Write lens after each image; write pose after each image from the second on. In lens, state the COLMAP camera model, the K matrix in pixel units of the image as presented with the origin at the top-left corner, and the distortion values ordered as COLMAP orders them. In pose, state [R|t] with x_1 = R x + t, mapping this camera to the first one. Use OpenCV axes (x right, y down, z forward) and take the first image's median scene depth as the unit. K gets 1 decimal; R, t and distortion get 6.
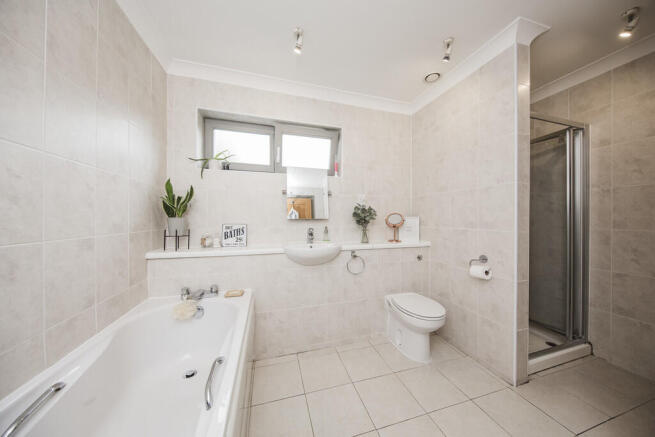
lens RADIAL K [[210.4, 0, 327.5], [0, 210.4, 218.5], [0, 0, 1]] dist [-0.000190, -0.000056]
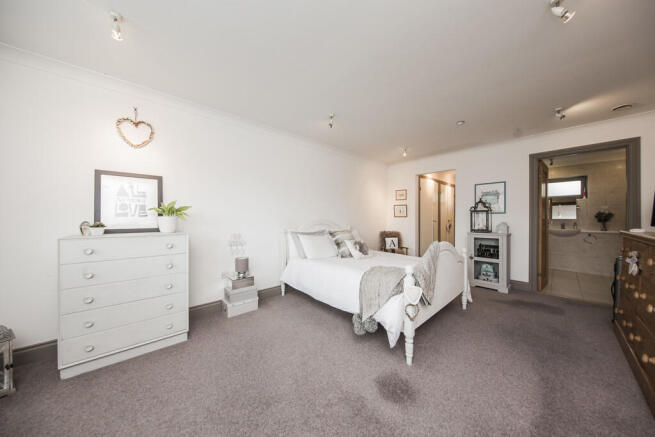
lens RADIAL K [[210.4, 0, 327.5], [0, 210.4, 218.5], [0, 0, 1]] dist [-0.000190, -0.000056]
pose [[0.431872, 0.000161, -0.901935, 0.835109], [-0.001883, 0.999998, -0.000724, 0.004906], [0.901933, 0.002011, 0.431871, -2.227048]]
